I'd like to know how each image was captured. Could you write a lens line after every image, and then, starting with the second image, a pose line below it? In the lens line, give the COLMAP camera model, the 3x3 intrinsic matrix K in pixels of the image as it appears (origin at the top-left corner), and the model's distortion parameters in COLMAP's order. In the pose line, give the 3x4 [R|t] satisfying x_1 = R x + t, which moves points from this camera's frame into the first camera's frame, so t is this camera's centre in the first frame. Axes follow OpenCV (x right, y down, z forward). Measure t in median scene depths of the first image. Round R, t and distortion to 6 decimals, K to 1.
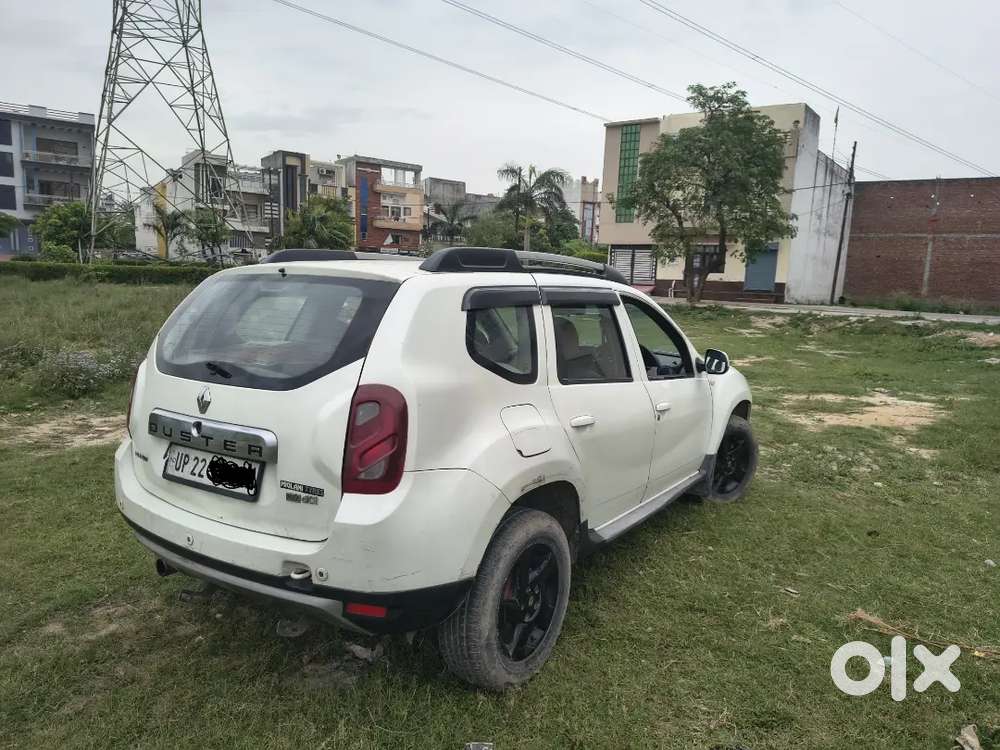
lens RADIAL K [[726.9, 0, 509.0], [0, 726.9, 398.5], [0, 0, 1]] dist [0.042563, -0.041417]
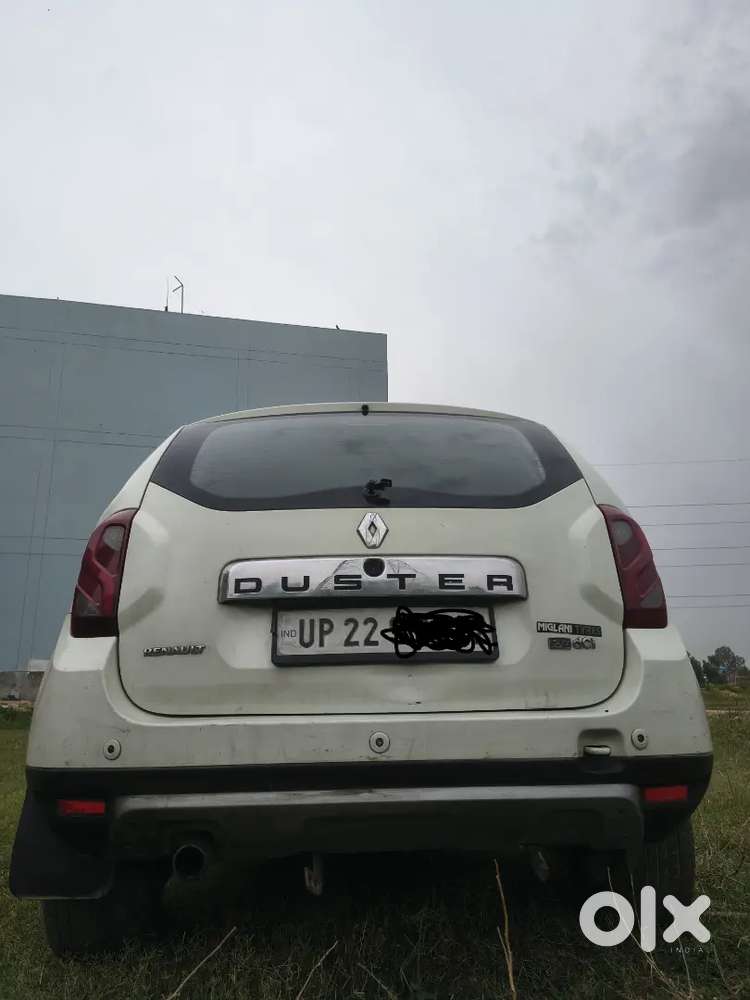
lens RADIAL K [[722.9, 0, 375.6], [0, 722.9, 501.7], [0, 0, 1]] dist [0.039022, -0.024326]
pose [[0.802383, 0.111253, 0.586348, -0.109443], [0.128875, 0.926993, -0.352244, 0.029224], [-0.582728, 0.358200, 0.729466, 0.065356]]
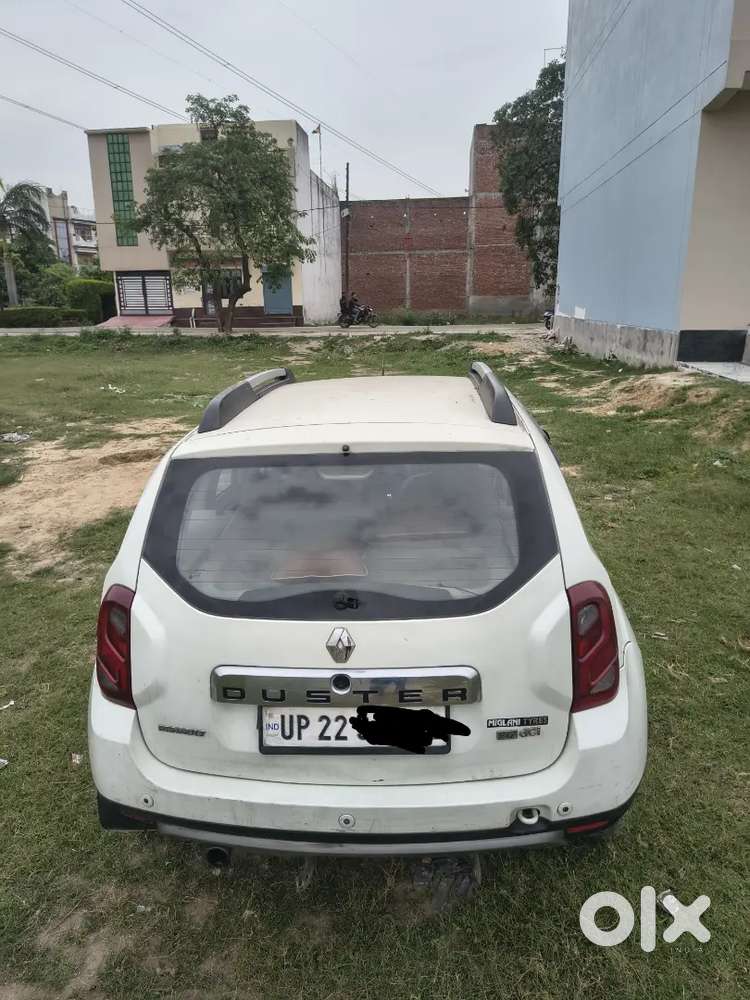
lens RADIAL K [[726.9, 0, 359.3], [0, 726.9, 507.0], [0, 0, 1]] dist [0.042563, -0.041417]
pose [[0.865315, -0.192676, 0.462717, -0.096300], [0.133967, 0.978484, 0.156914, -0.033697], [-0.482994, -0.073791, 0.872509, 0.046143]]
